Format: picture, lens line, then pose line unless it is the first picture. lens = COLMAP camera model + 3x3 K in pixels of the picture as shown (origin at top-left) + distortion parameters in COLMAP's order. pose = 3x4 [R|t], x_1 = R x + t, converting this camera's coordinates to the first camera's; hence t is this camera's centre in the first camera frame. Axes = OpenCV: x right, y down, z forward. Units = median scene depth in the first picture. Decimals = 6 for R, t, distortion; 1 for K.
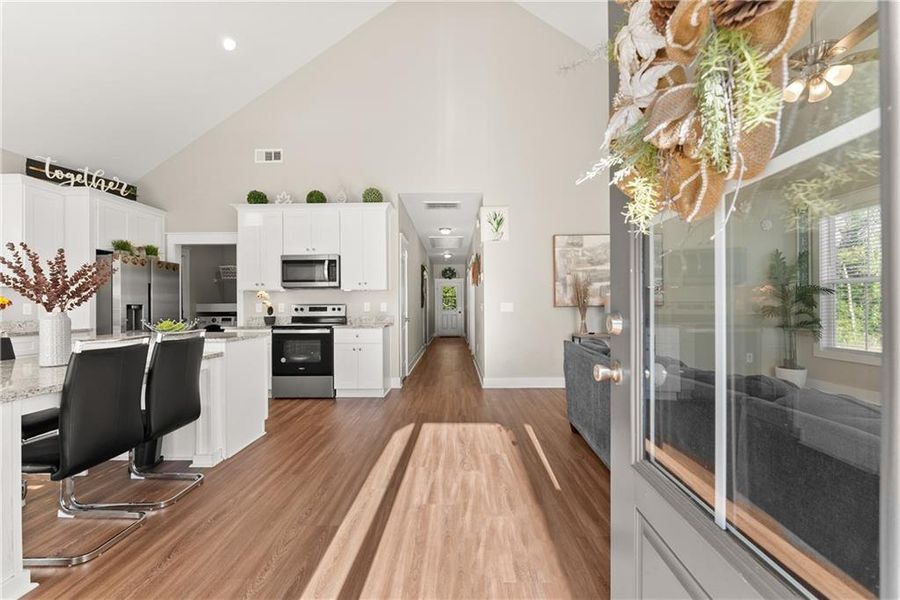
lens RADIAL K [[364.6, 0, 449.7], [0, 364.6, 306.5], [0, 0, 1]] dist [-0.005280, -0.000203]
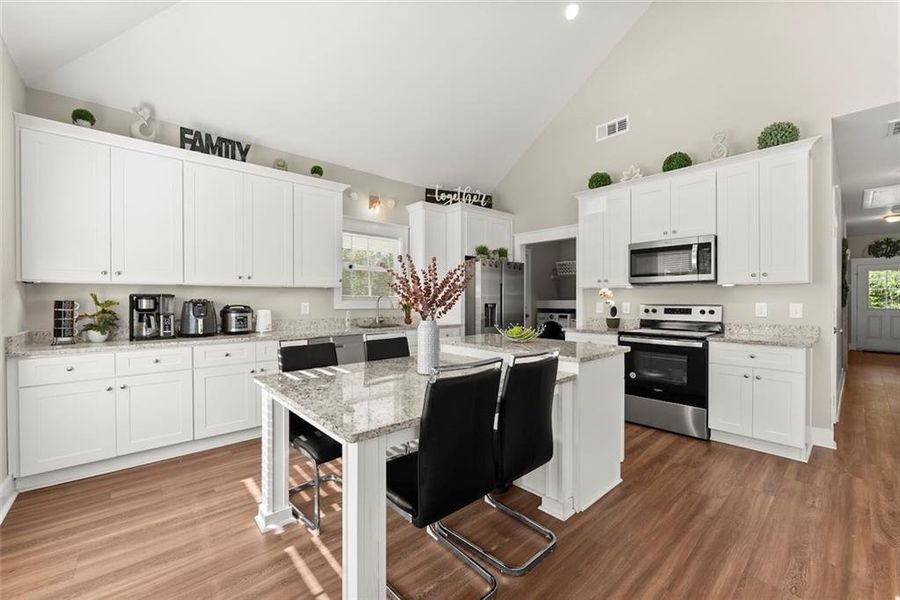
lens RADIAL K [[364.6, 0, 447.5], [0, 364.6, 300.8], [0, 0, 1]] dist [-0.005280, -0.000203]
pose [[0.670736, 0.008044, -0.741652, -0.133018], [-0.002233, 0.999959, 0.008827, -0.020845], [0.741693, -0.004264, 0.670726, 0.158535]]
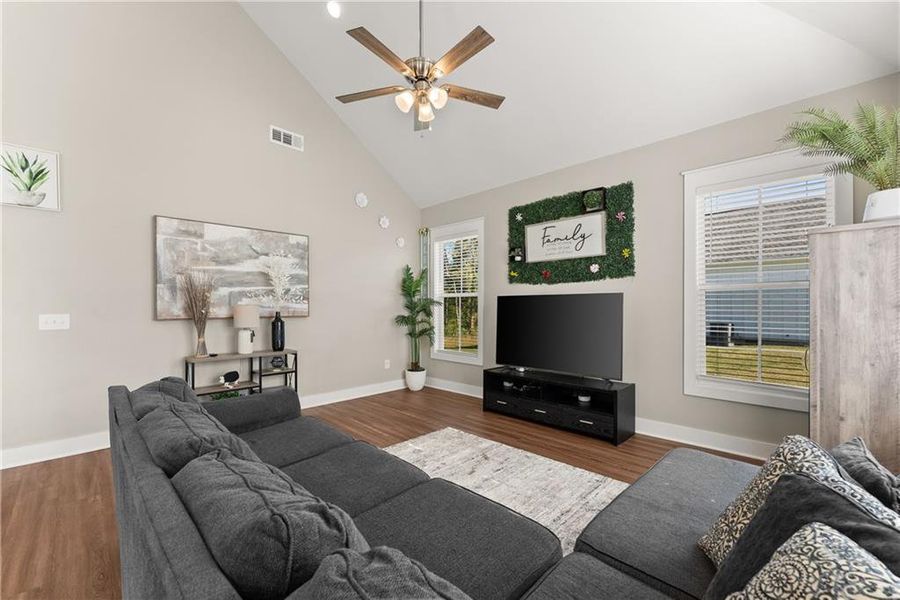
lens RADIAL K [[364.6, 0, 447.1], [0, 364.6, 308.6], [0, 0, 1]] dist [-0.005280, -0.000203]
pose [[0.692103, 0.003220, 0.721791, 0.188069], [-0.004504, 0.999990, -0.000143, -0.024881], [-0.721784, -0.003152, 0.692111, 0.142735]]
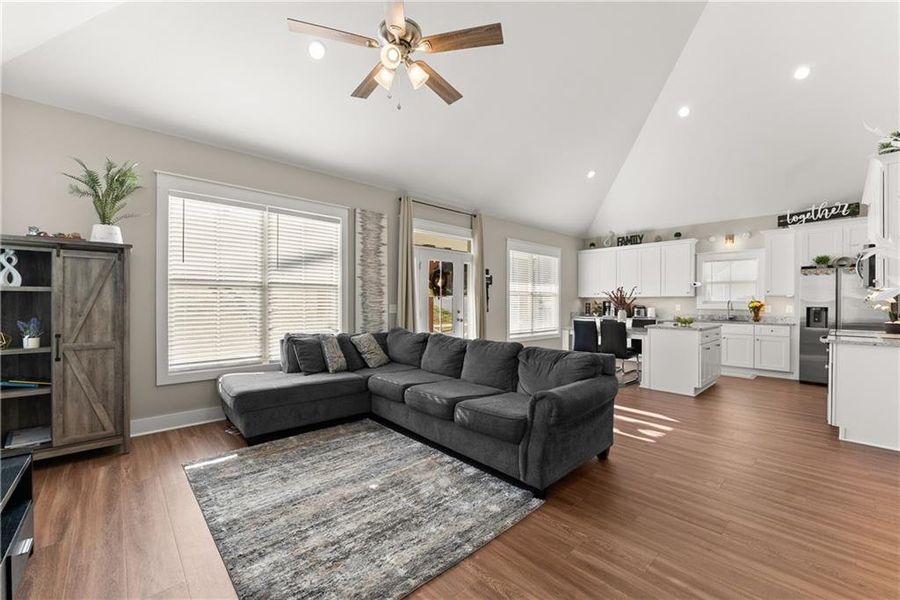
lens RADIAL K [[364.6, 0, 446.2], [0, 364.6, 302.8], [0, 0, 1]] dist [-0.005280, -0.000203]
pose [[-0.731893, 0.005238, -0.681400, 0.848545], [0.002907, 0.999985, 0.004565, -0.026793], [0.681414, 0.001360, -0.731897, 0.961518]]
